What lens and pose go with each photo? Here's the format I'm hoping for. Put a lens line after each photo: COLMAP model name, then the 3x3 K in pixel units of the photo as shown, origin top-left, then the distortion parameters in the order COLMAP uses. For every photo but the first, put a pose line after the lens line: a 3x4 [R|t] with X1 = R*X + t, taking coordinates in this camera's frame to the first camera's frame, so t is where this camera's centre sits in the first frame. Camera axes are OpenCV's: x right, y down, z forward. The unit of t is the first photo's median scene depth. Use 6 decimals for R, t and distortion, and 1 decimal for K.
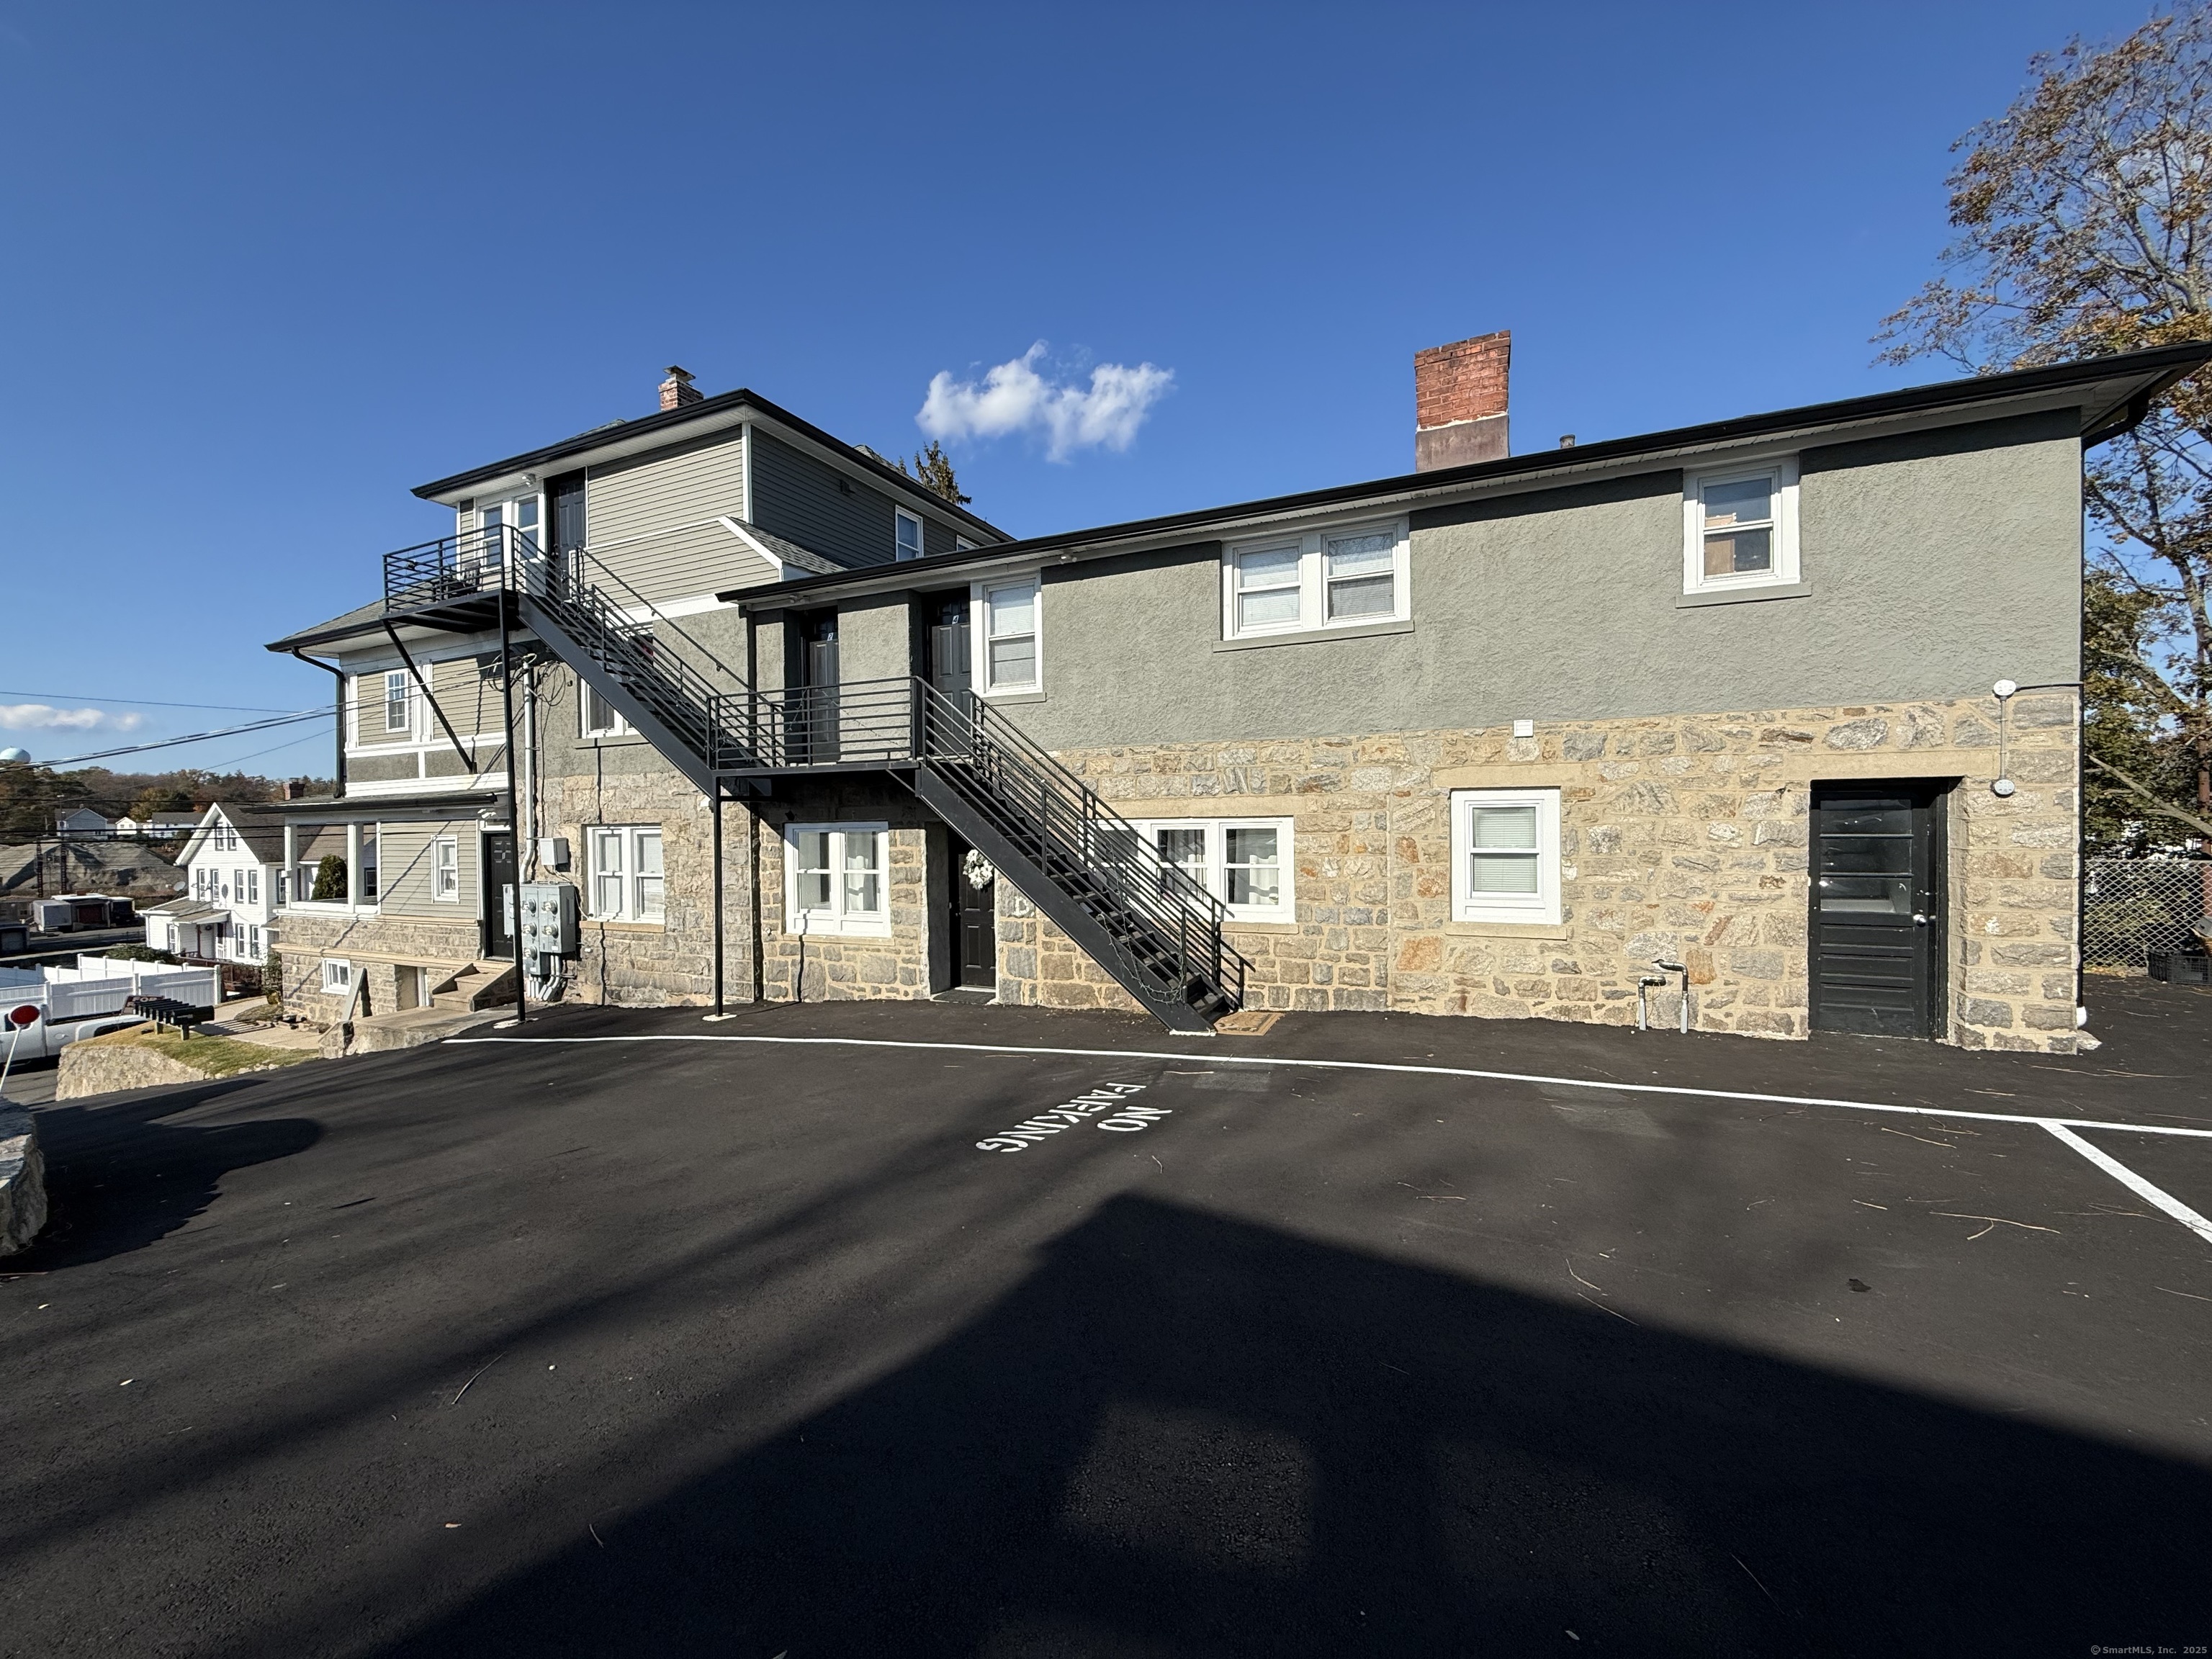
lens RADIAL K [[879.4, 0, 1106.0], [0, 879.4, 829.5], [0, 0, 1]] dist [-0.000323, 0.000146]
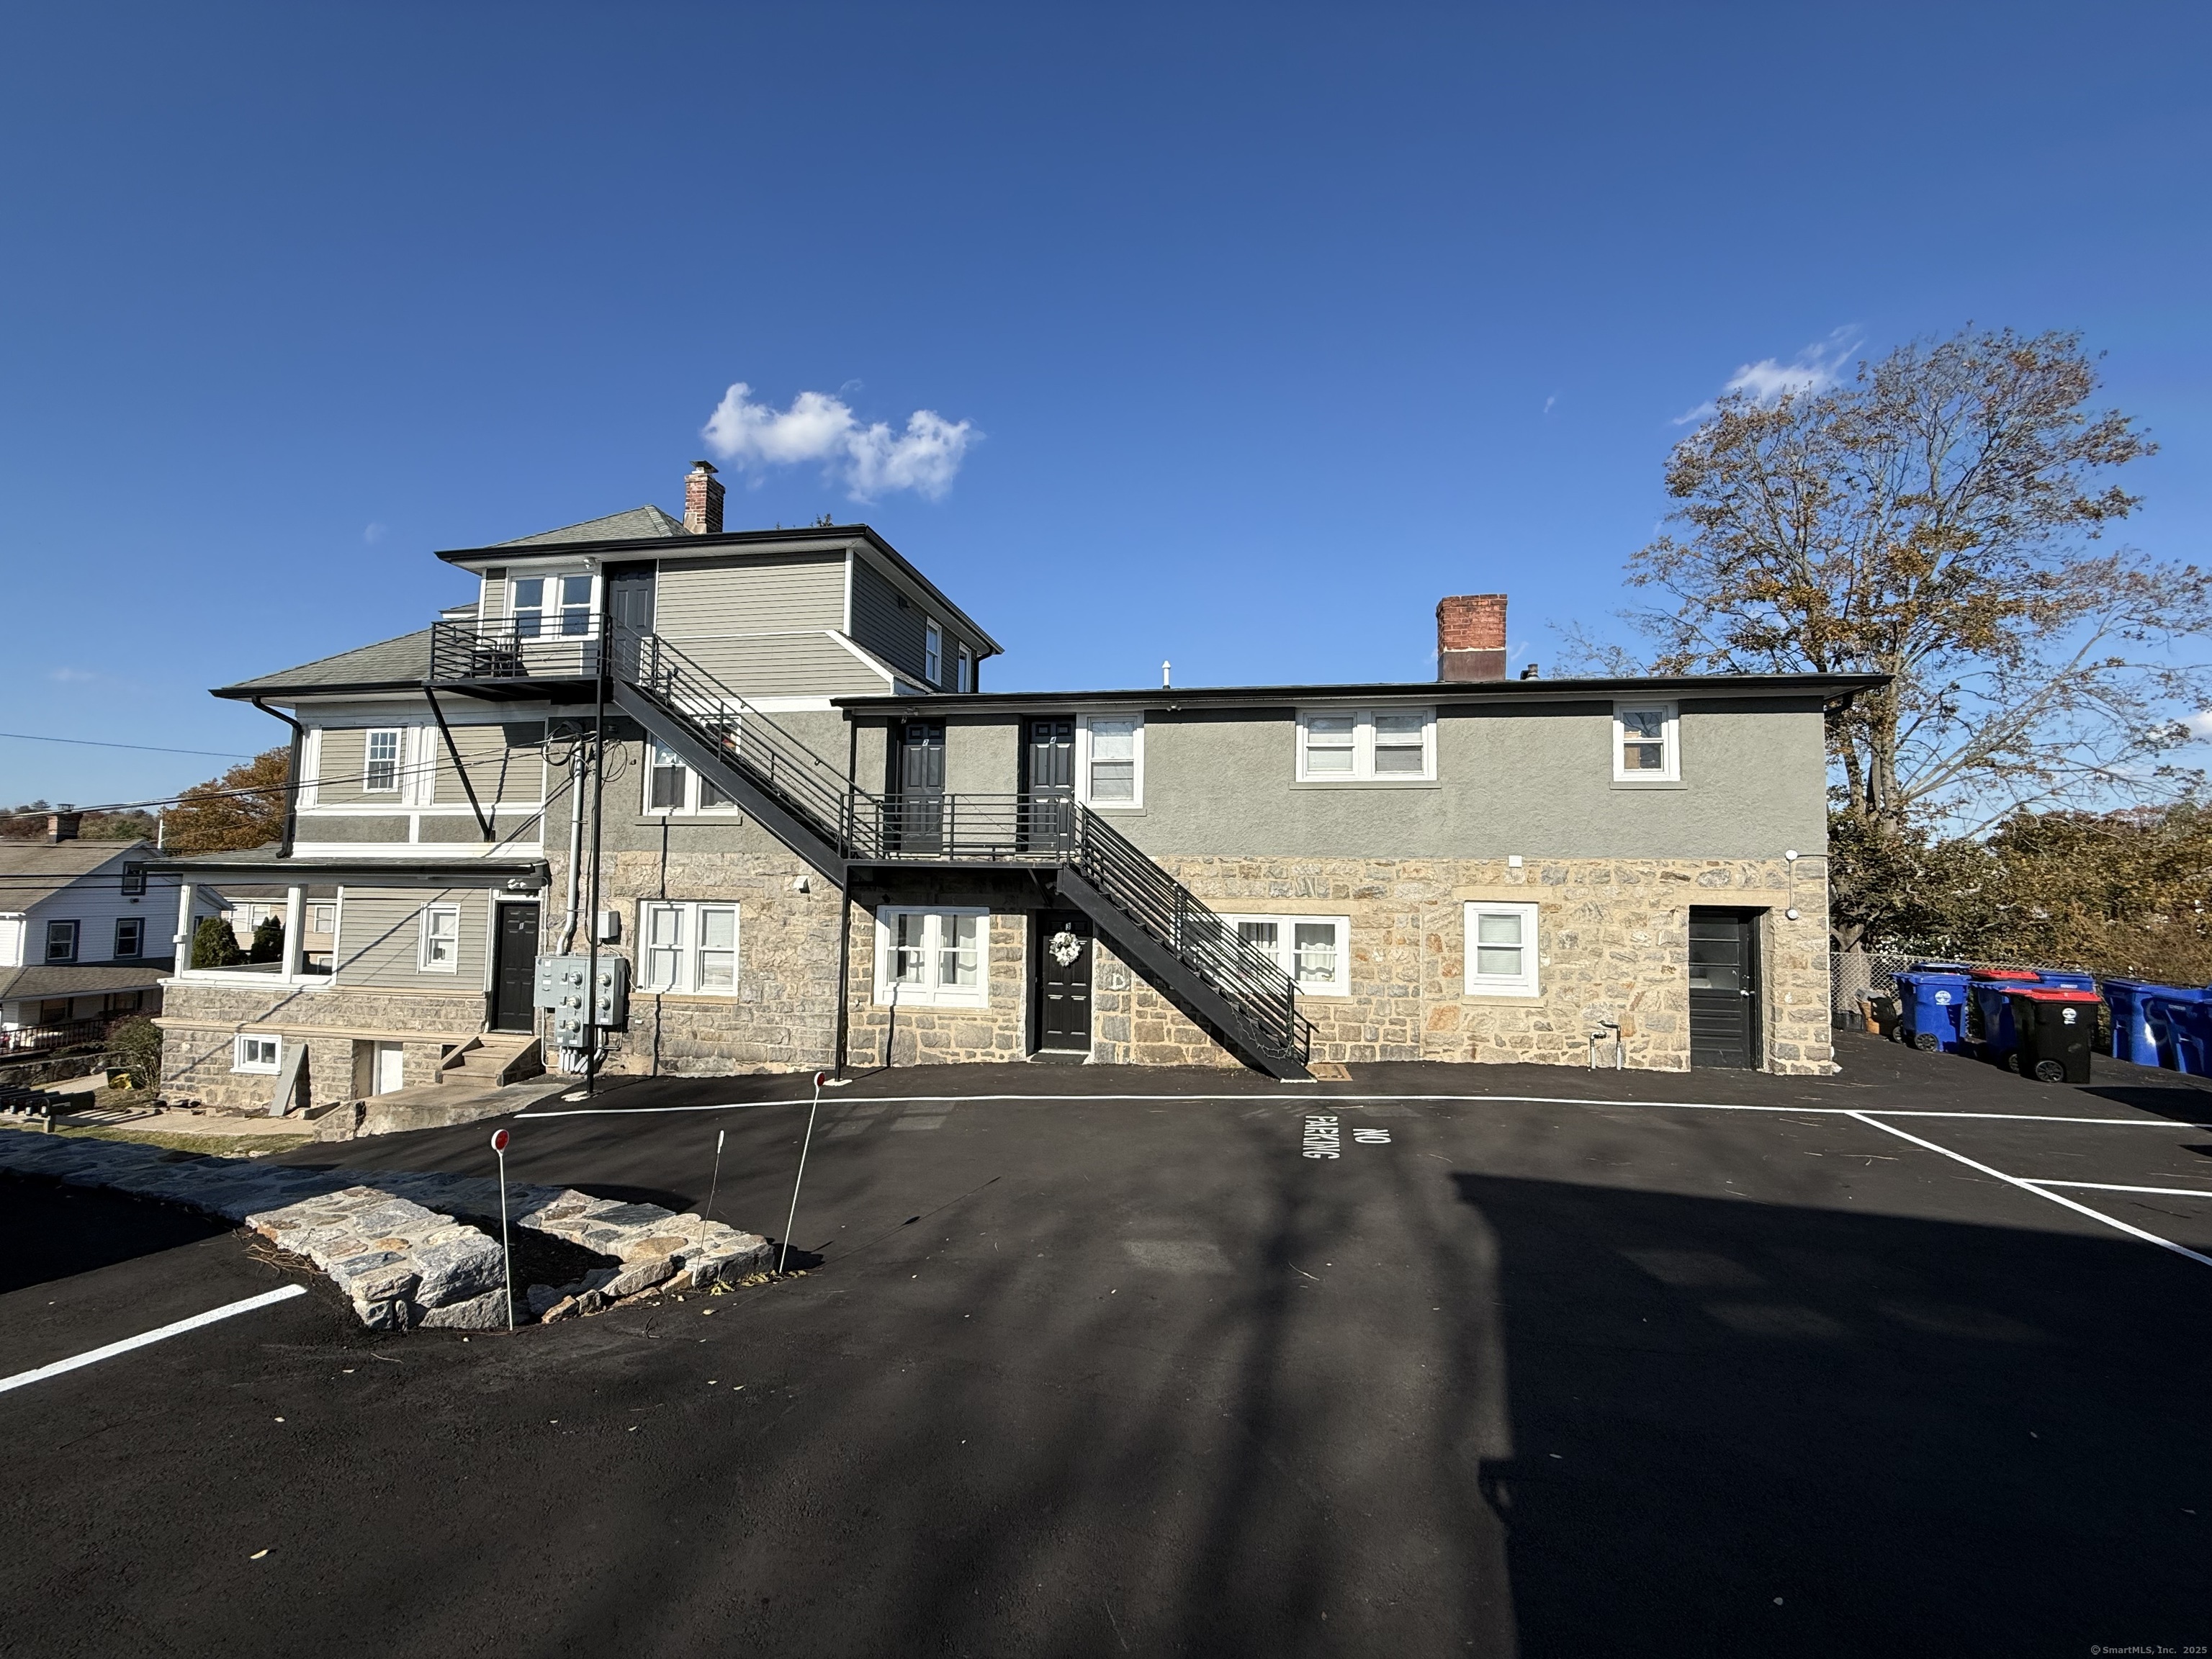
lens RADIAL K [[879.4, 0, 1106.0], [0, 879.4, 829.5], [0, 0, 1]] dist [-0.000323, 0.000146]
pose [[0.966190, 0.042396, 0.254323, -0.466997], [-0.025728, 0.997319, -0.068510, -0.042228], [-0.256546, 0.059650, 0.964690, -0.199904]]
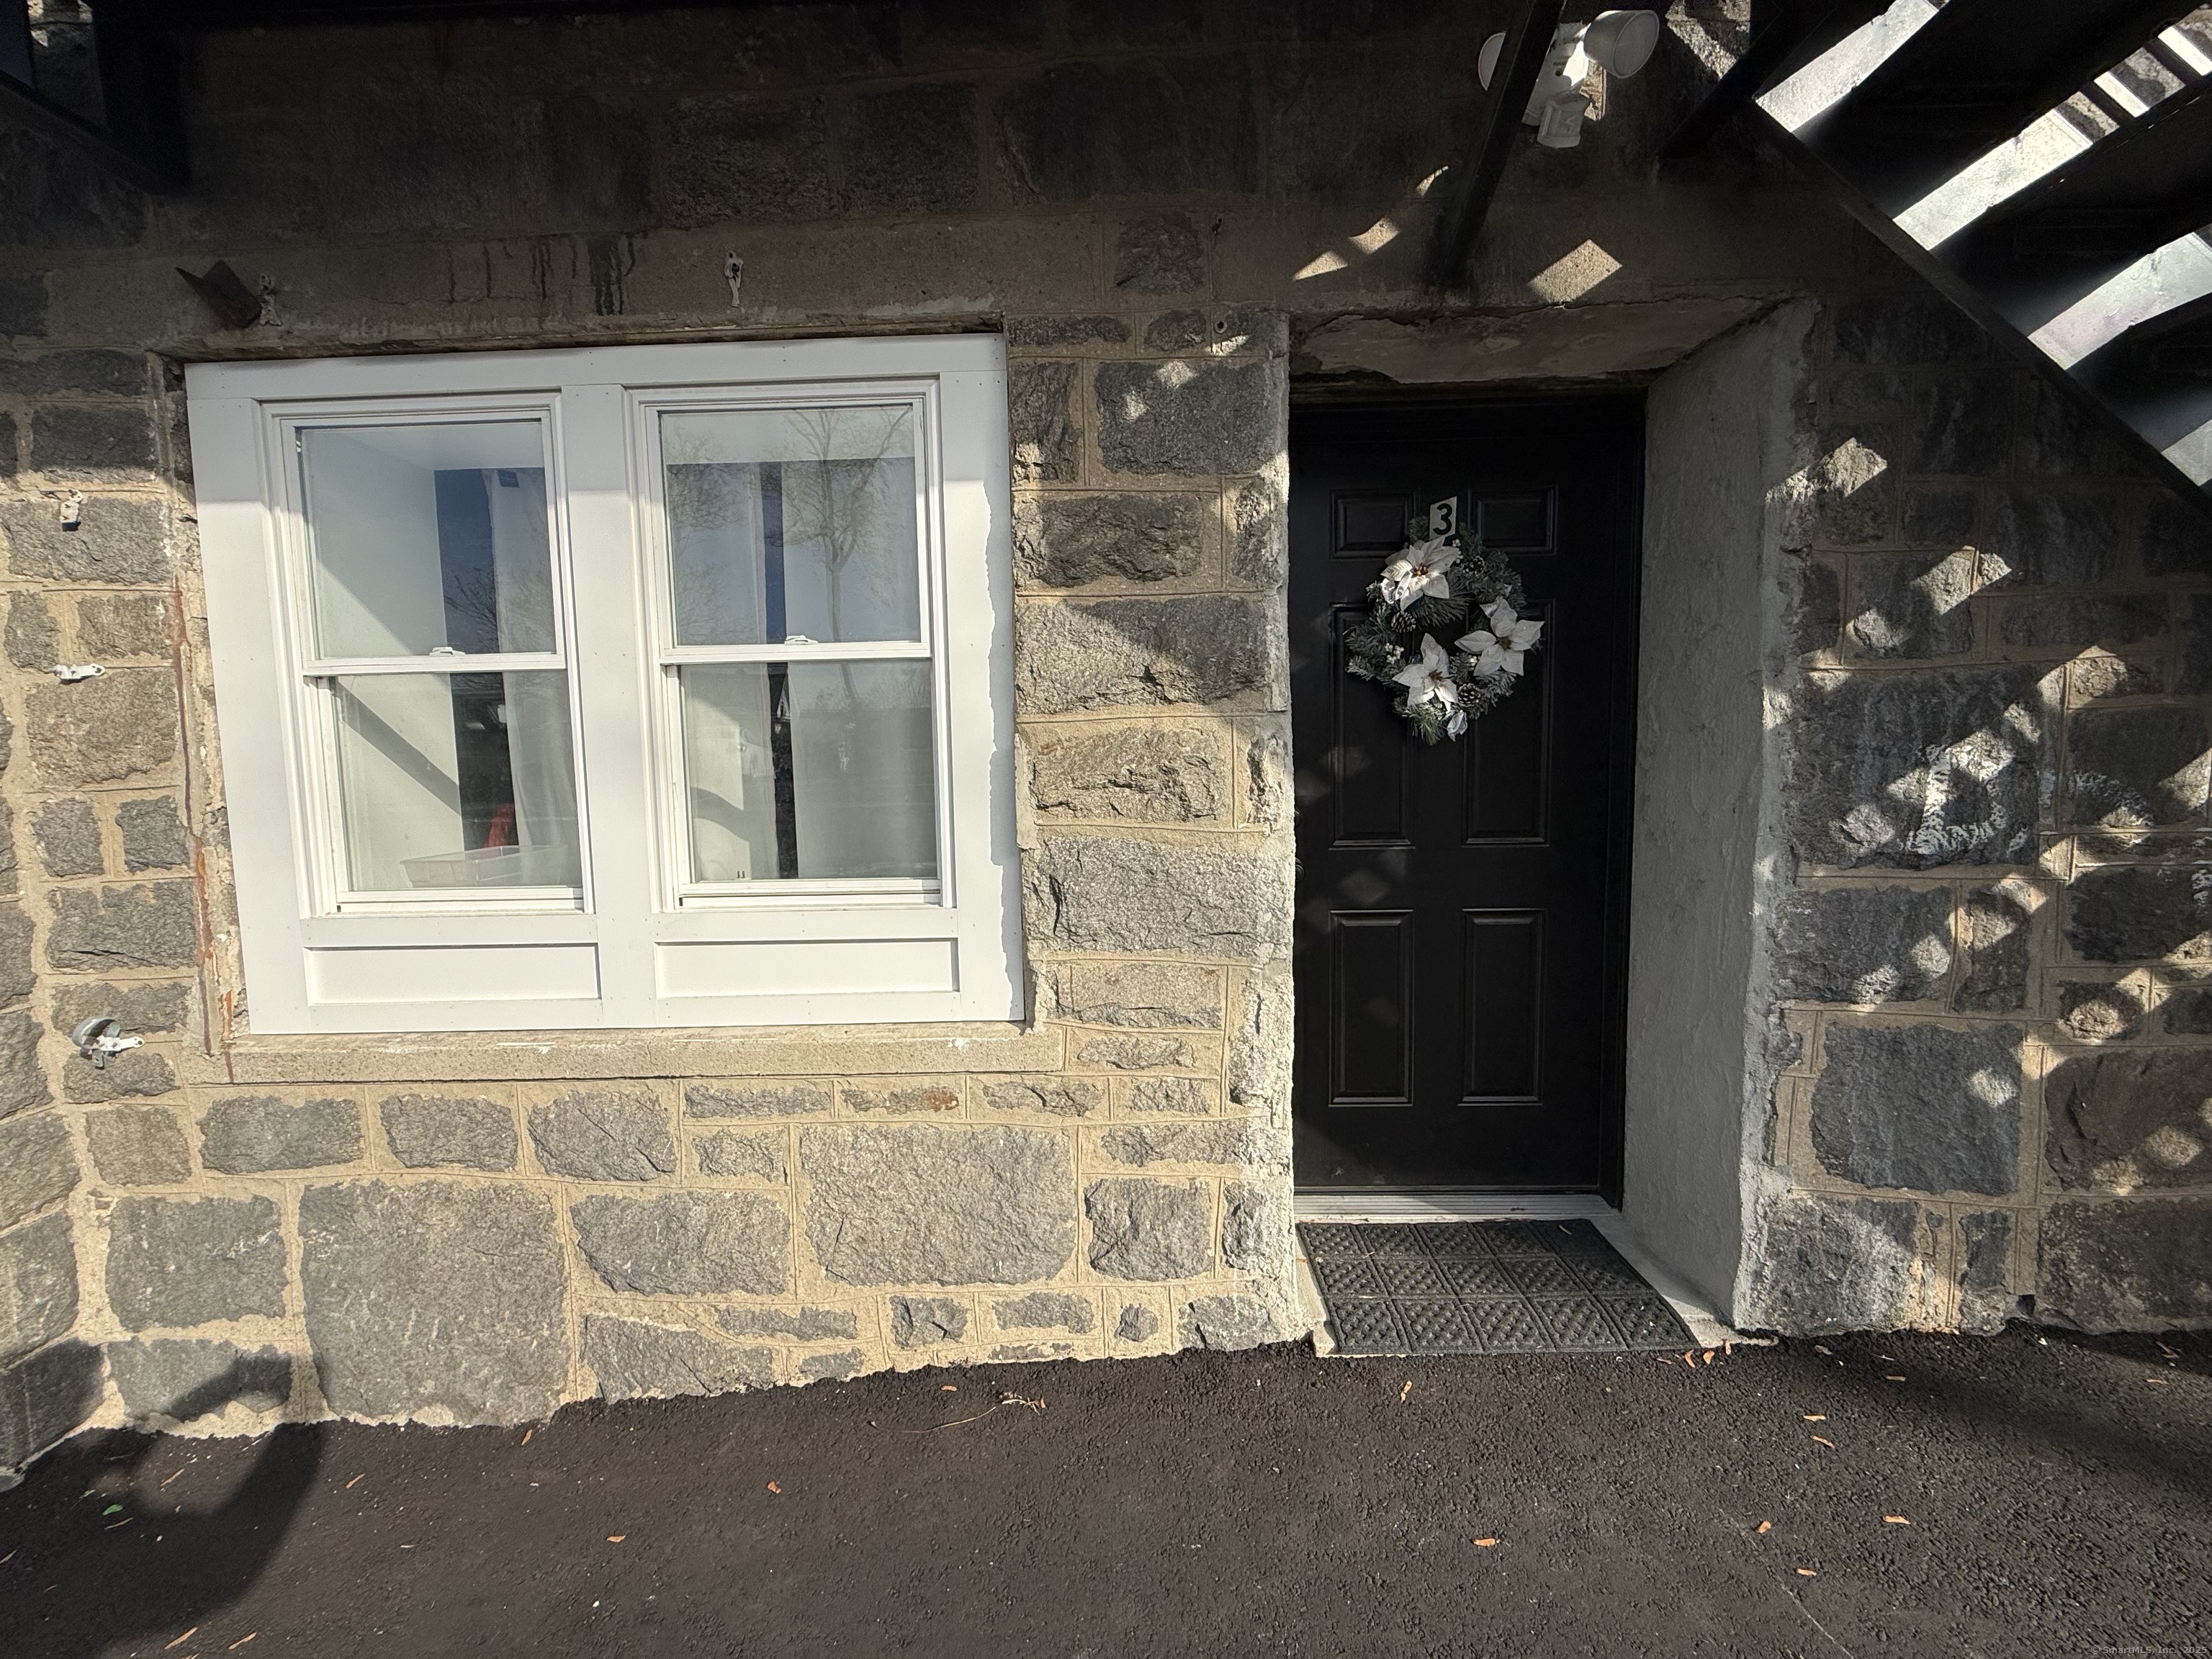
lens RADIAL K [[879.4, 0, 1106.0], [0, 879.4, 829.5], [0, 0, 1]] dist [-0.000323, 0.000146]
pose [[0.915708, -0.035208, 0.400299, -0.349134], [0.007765, 0.997519, 0.069973, 0.084613], [-0.401770, -0.060967, 0.913709, 0.978606]]
